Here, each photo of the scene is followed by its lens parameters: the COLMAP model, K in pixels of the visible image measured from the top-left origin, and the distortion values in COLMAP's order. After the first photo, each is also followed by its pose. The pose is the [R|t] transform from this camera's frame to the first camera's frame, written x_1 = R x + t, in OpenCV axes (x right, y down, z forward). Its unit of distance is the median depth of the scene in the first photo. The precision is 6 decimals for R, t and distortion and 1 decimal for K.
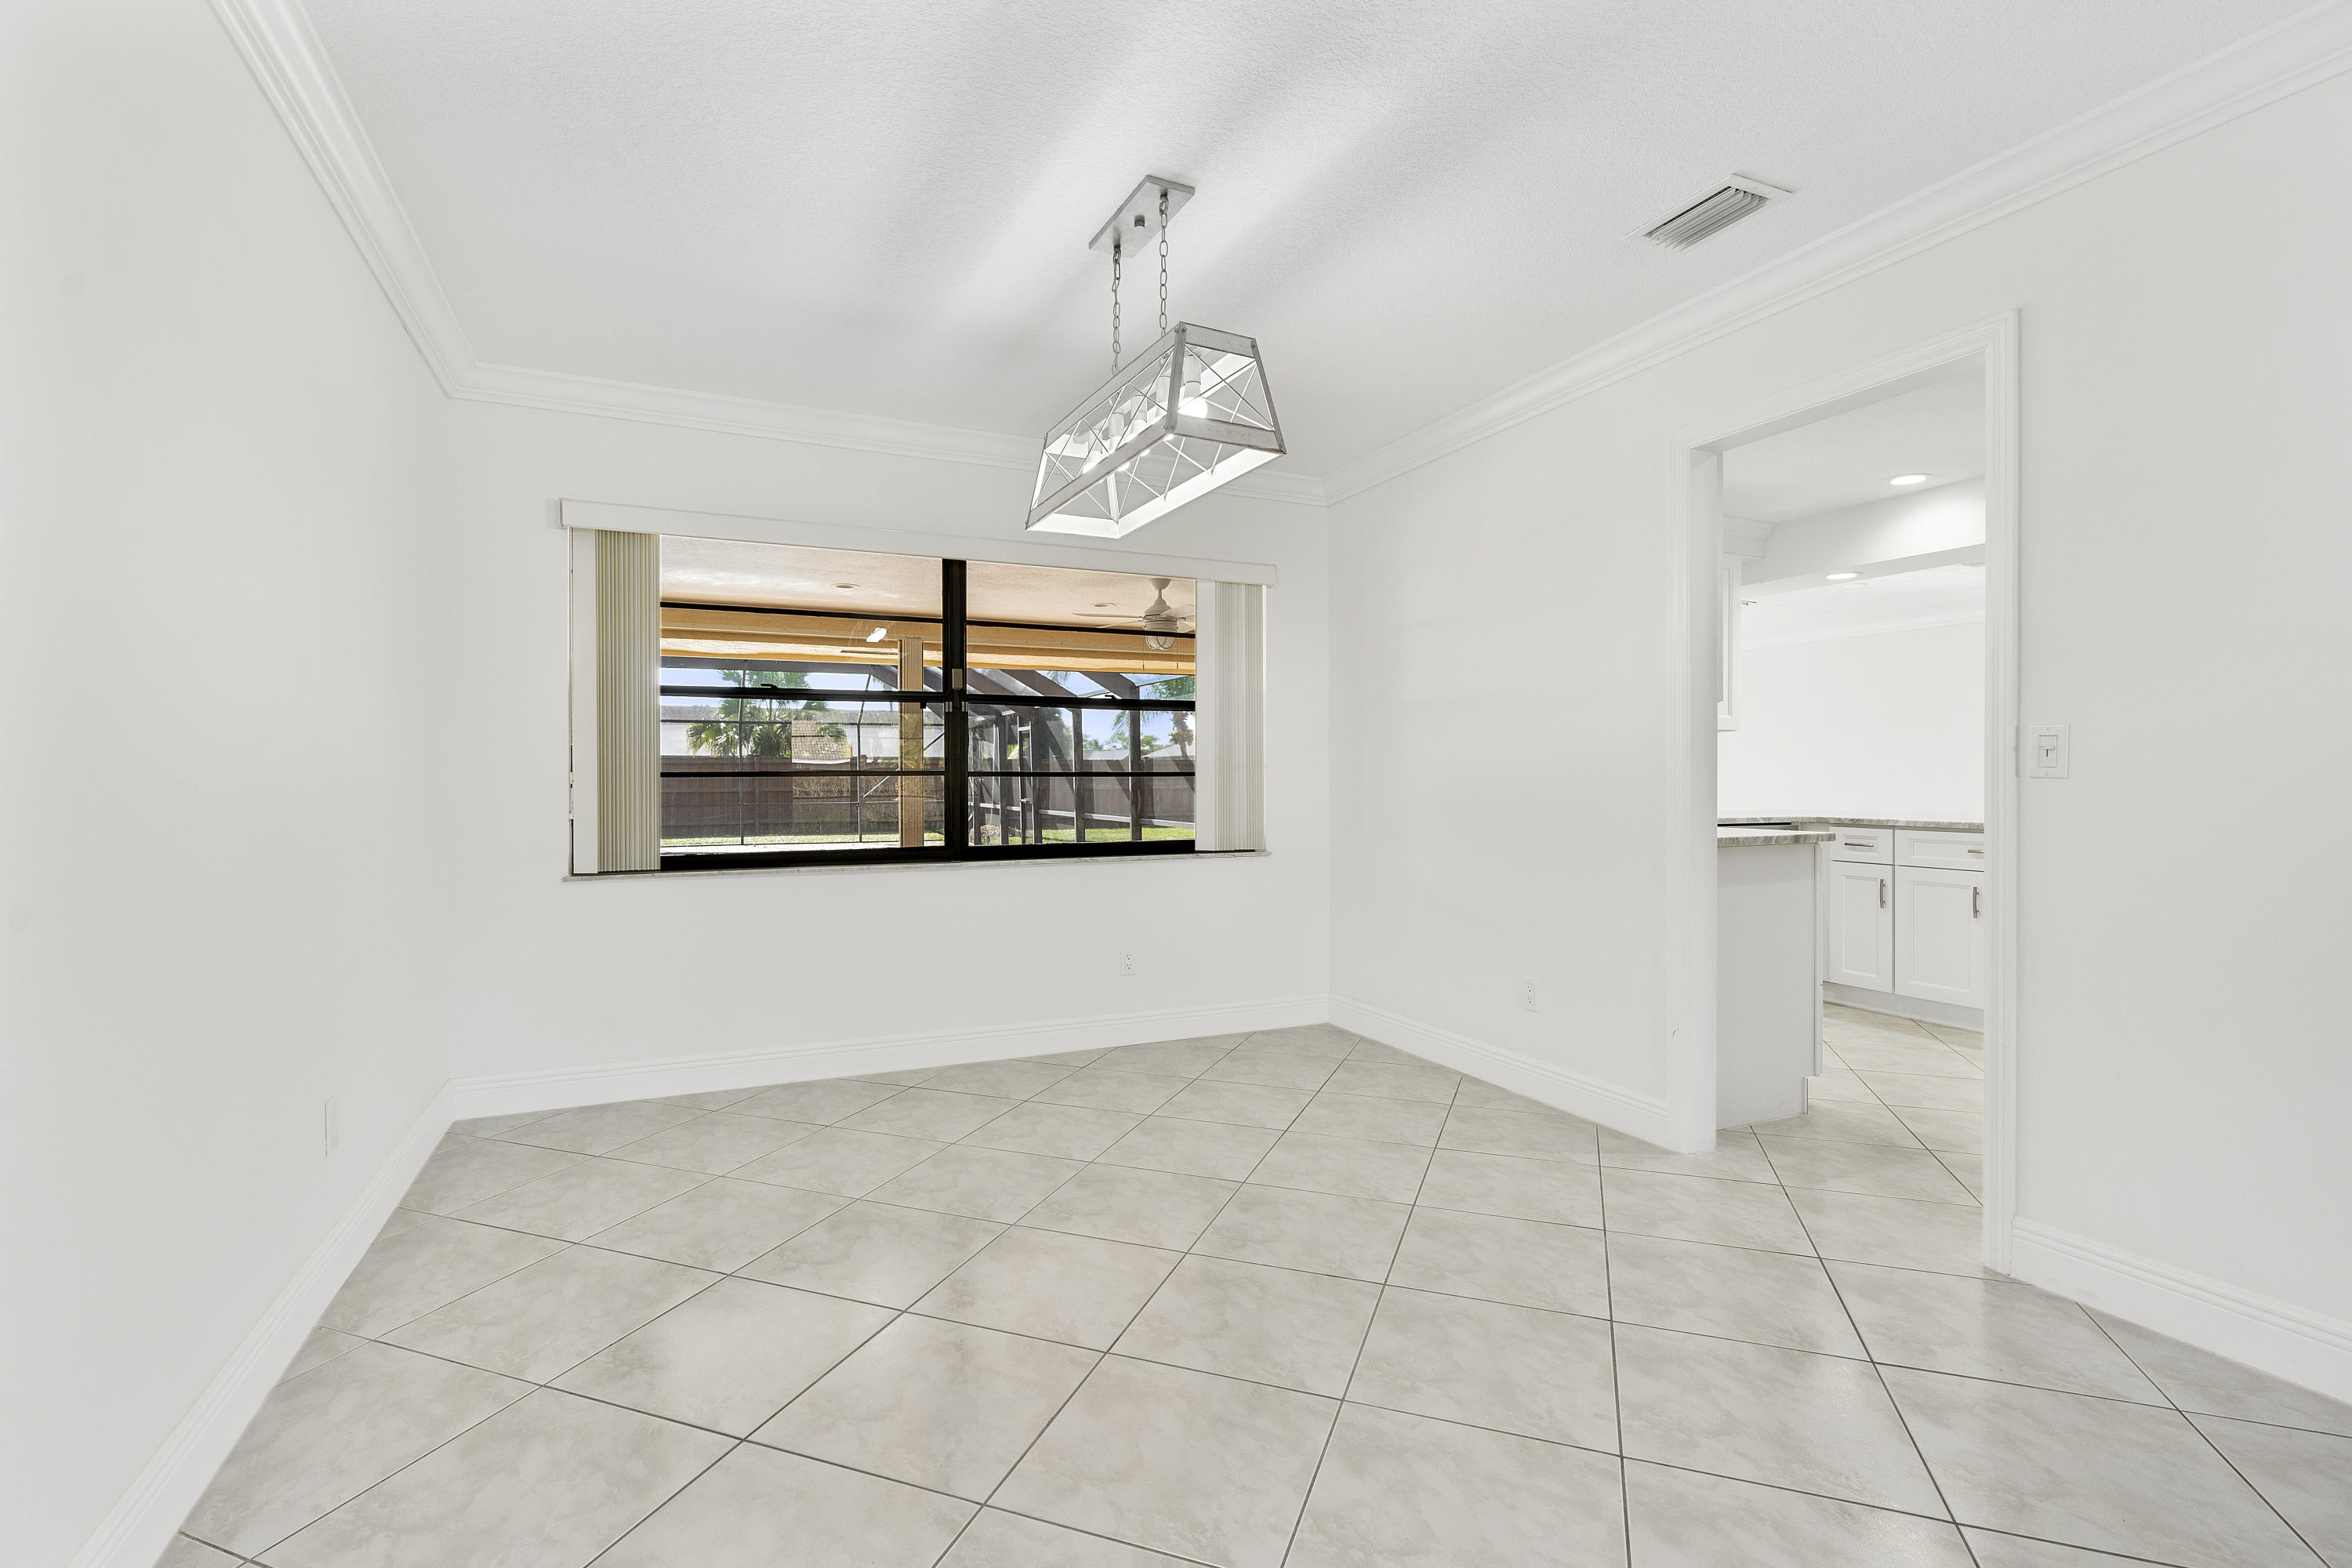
lens RADIAL K [[1067.7, 0, 1166.8], [0, 1067.7, 786.8], [0, 0, 1]] dist [-0.006157, 0.001538]
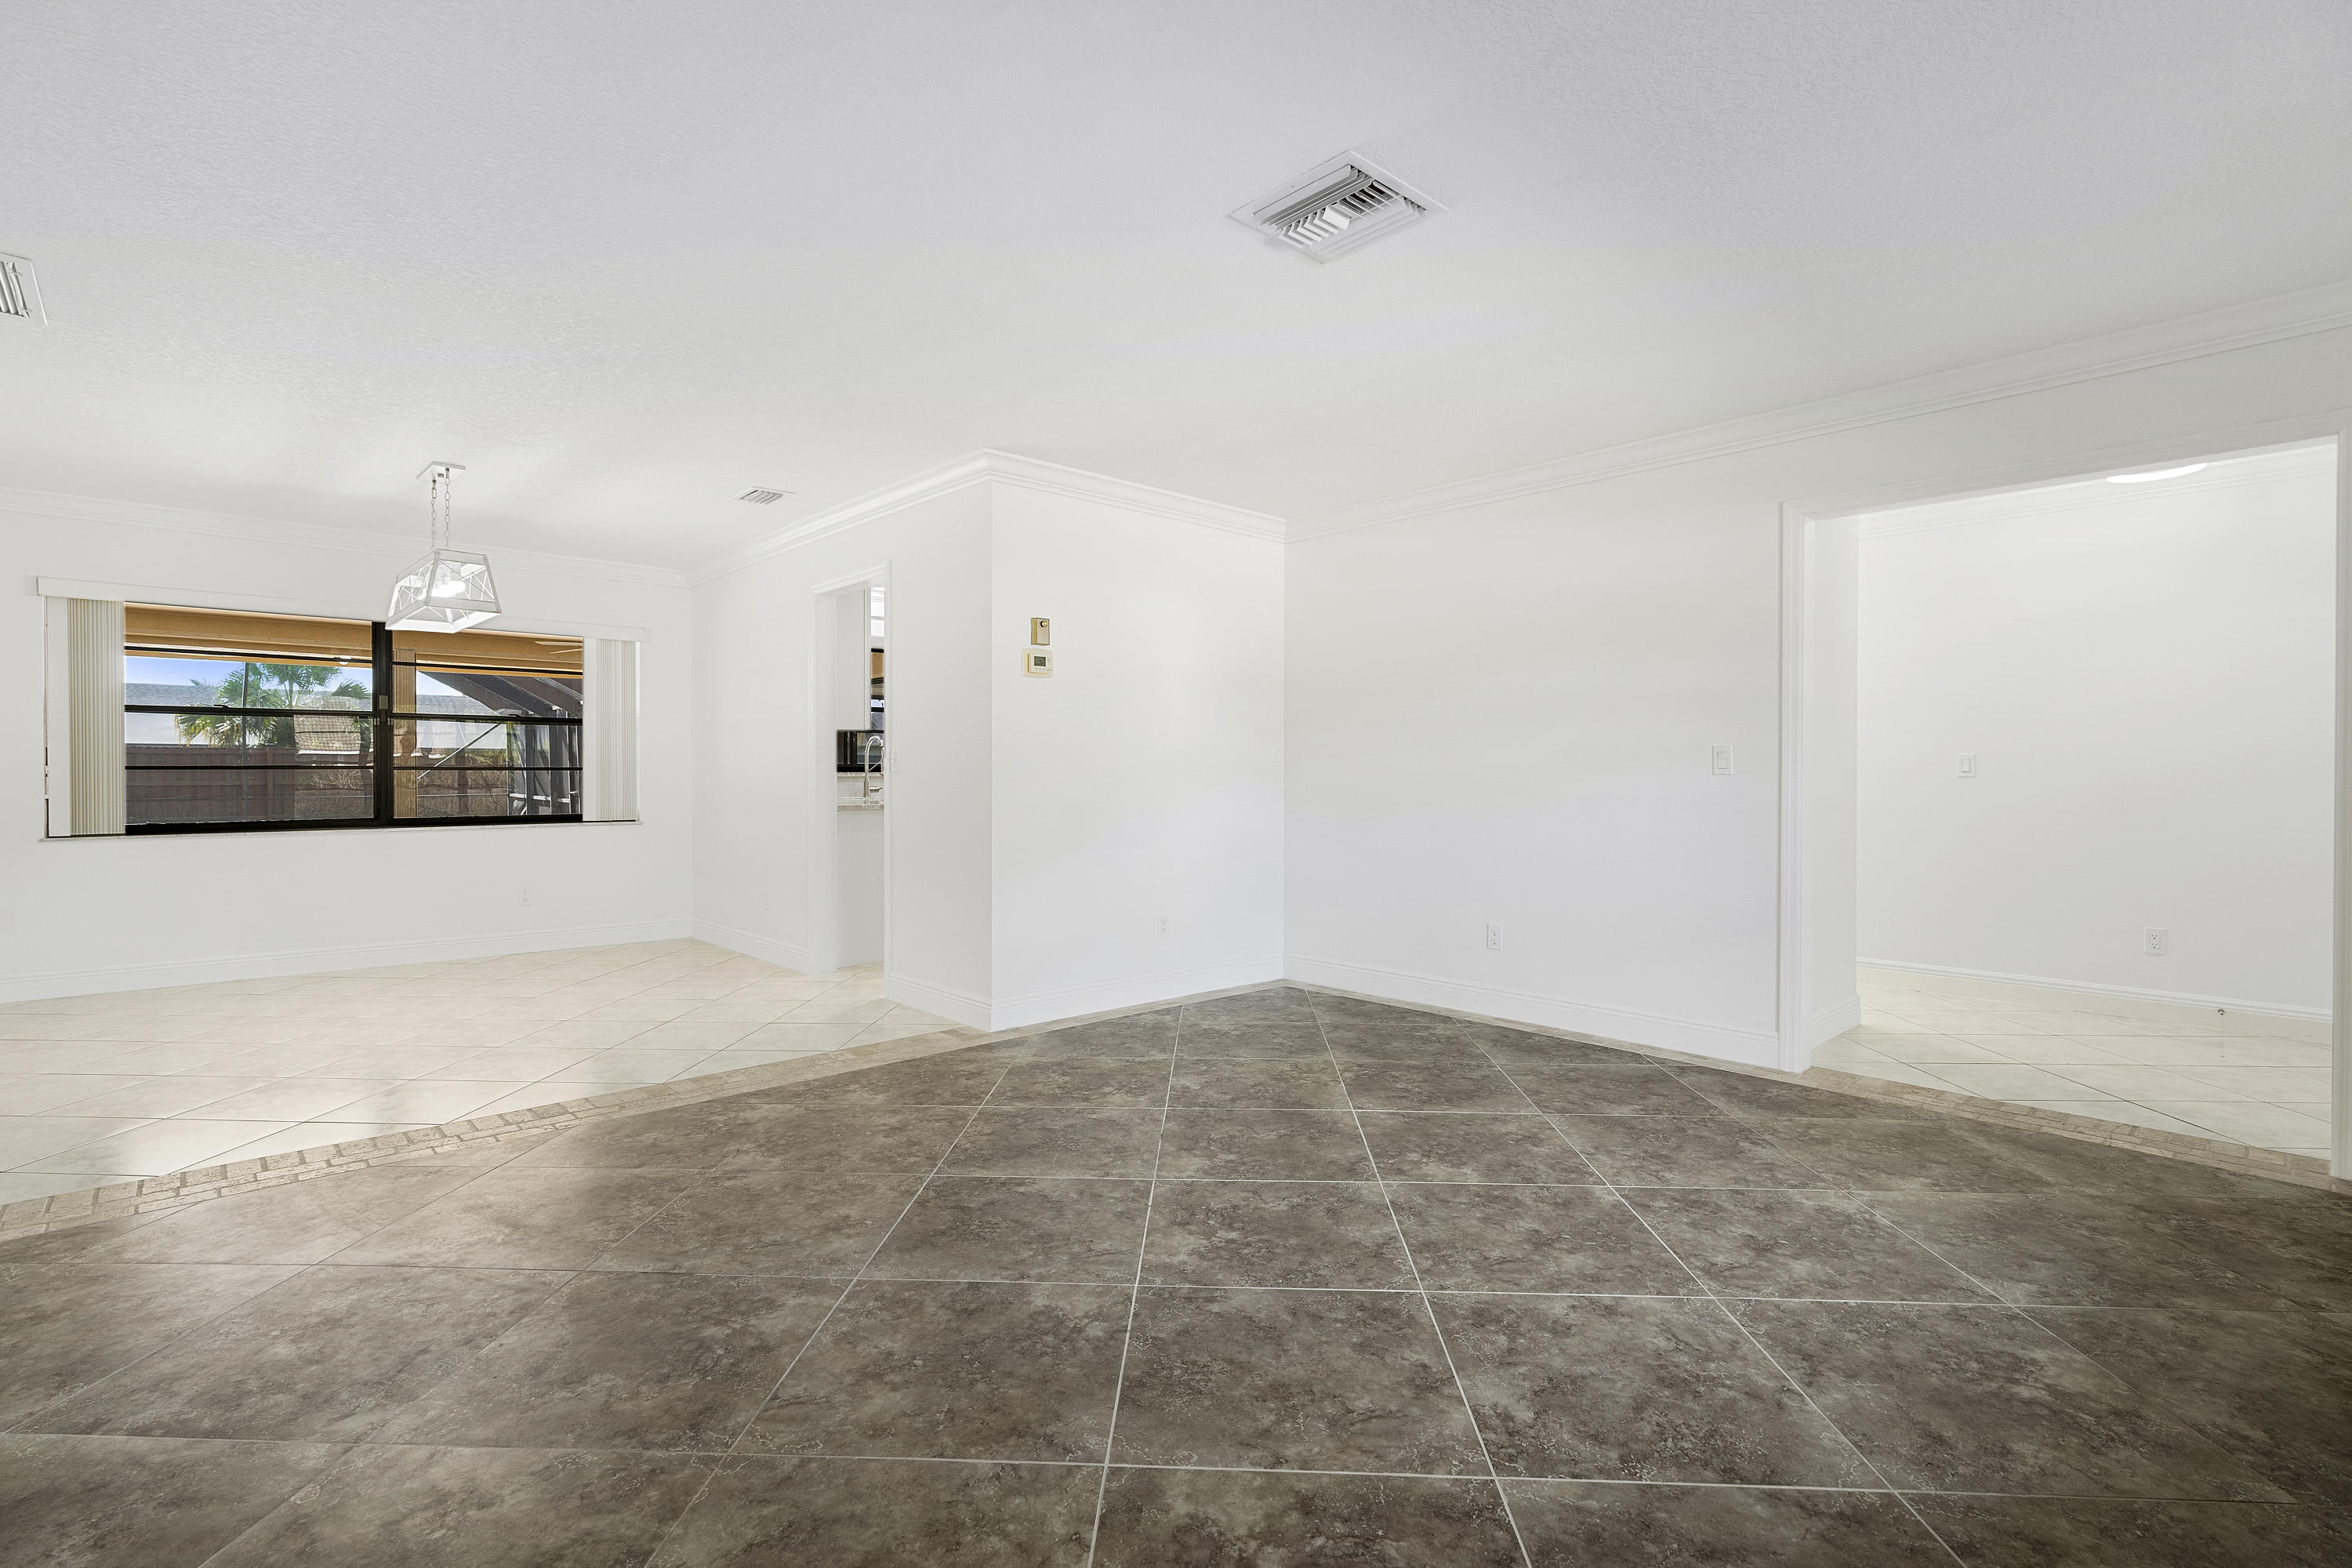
lens RADIAL K [[1067.7, 0, 1174.1], [0, 1067.7, 788.3], [0, 0, 1]] dist [-0.006157, 0.001538]
pose [[0.947156, -0.001094, 0.320771, 0.330074], [-0.000980, 0.999980, 0.006306, 0.004952], [-0.320771, -0.006287, 0.947136, -0.661254]]
